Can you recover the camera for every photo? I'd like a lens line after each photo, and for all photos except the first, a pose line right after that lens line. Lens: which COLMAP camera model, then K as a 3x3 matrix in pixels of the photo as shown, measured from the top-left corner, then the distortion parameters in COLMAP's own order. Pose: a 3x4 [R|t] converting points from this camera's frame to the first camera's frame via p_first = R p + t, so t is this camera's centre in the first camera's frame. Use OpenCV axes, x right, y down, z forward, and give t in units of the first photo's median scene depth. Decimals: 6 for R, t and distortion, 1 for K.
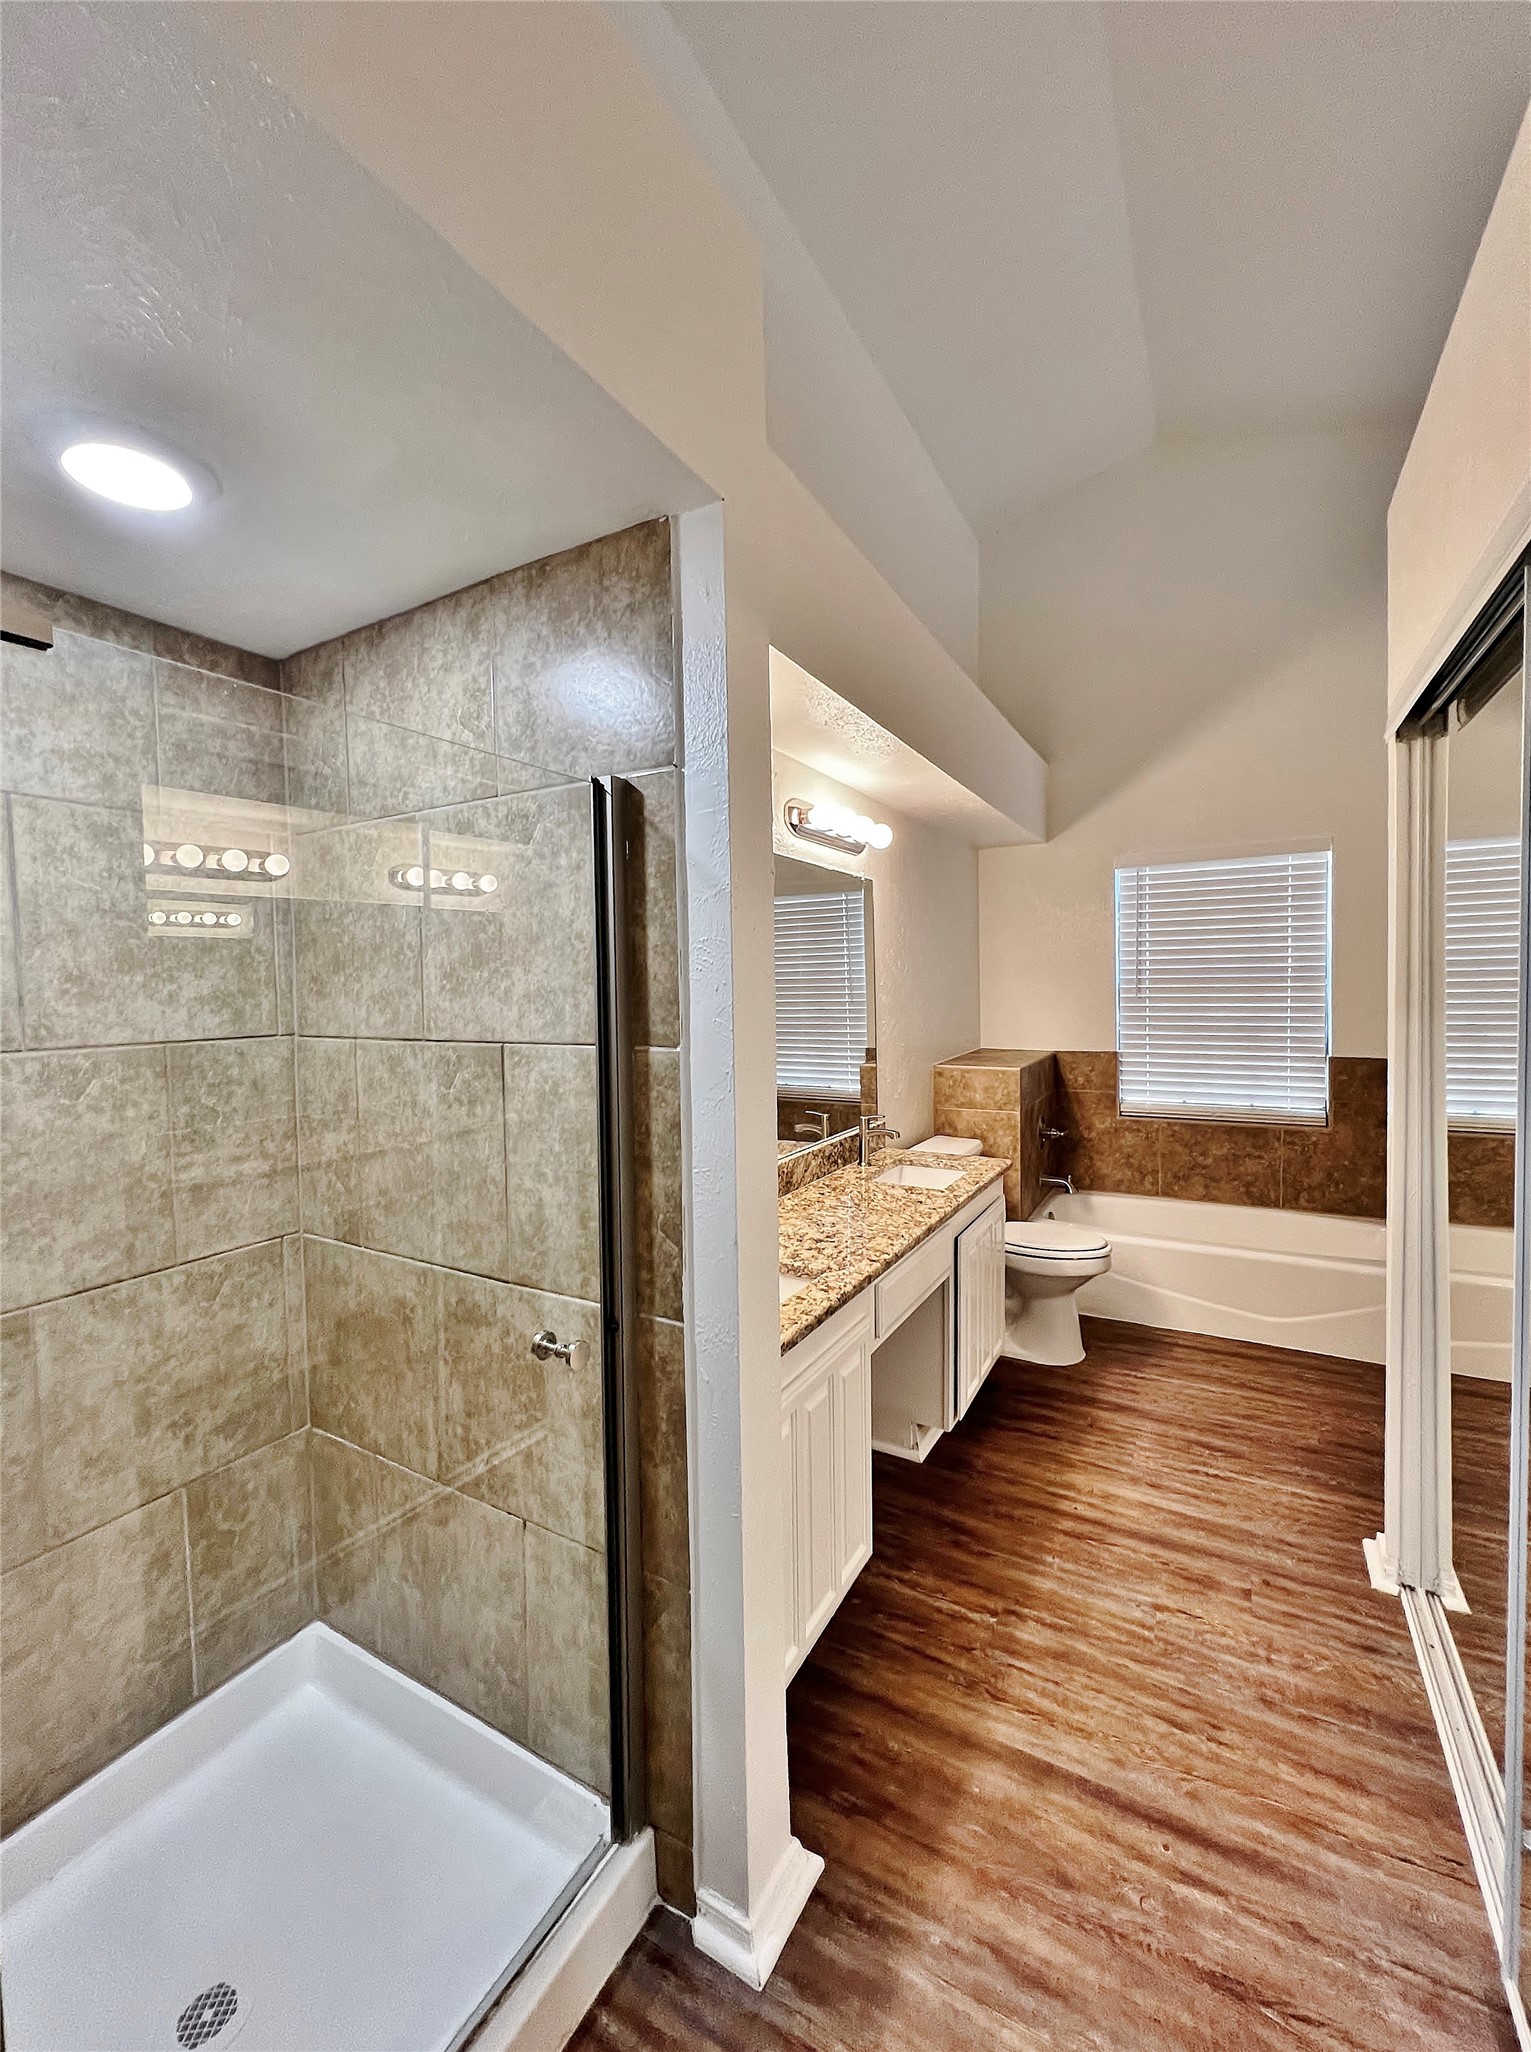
lens RADIAL K [[824.1, 0, 764.5], [0, 824.1, 1023.0], [0, 0, 1]] dist [-0.002949, 0.001534]
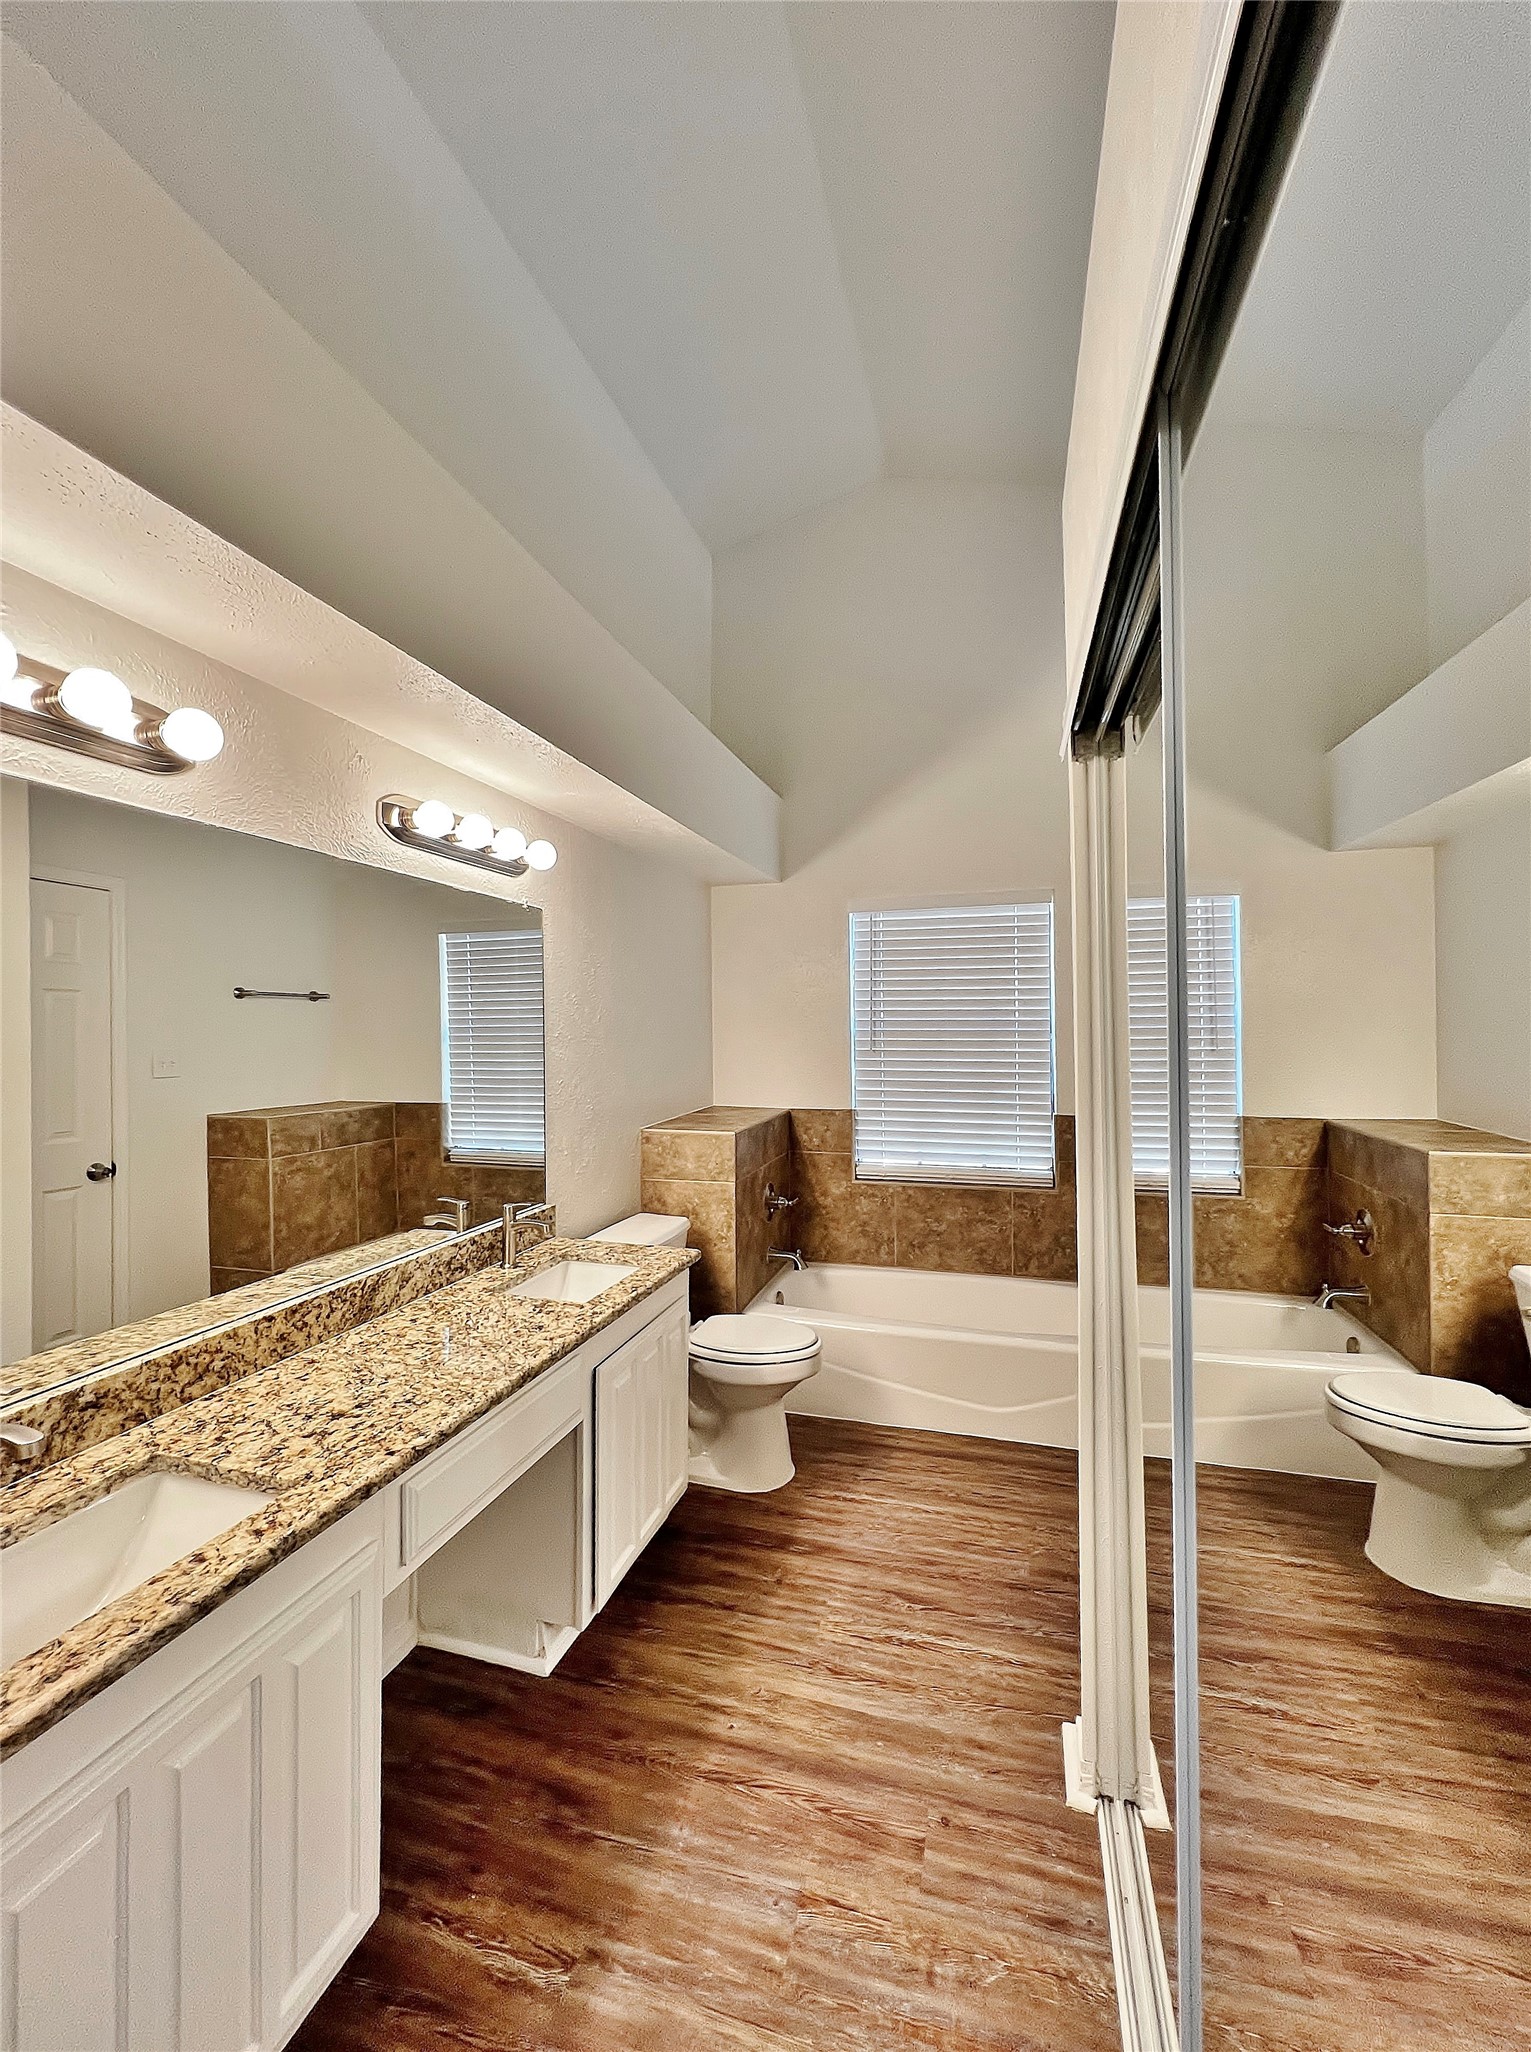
lens RADIAL K [[824.1, 0, 761.0], [0, 824.1, 1025.5], [0, 0, 1]] dist [-0.002949, 0.001534]
pose [[0.975688, 0.012688, 0.218796, 0.208386], [-0.001538, 0.998695, -0.051054, -0.019933], [-0.219158, 0.049477, 0.974434, 0.197257]]
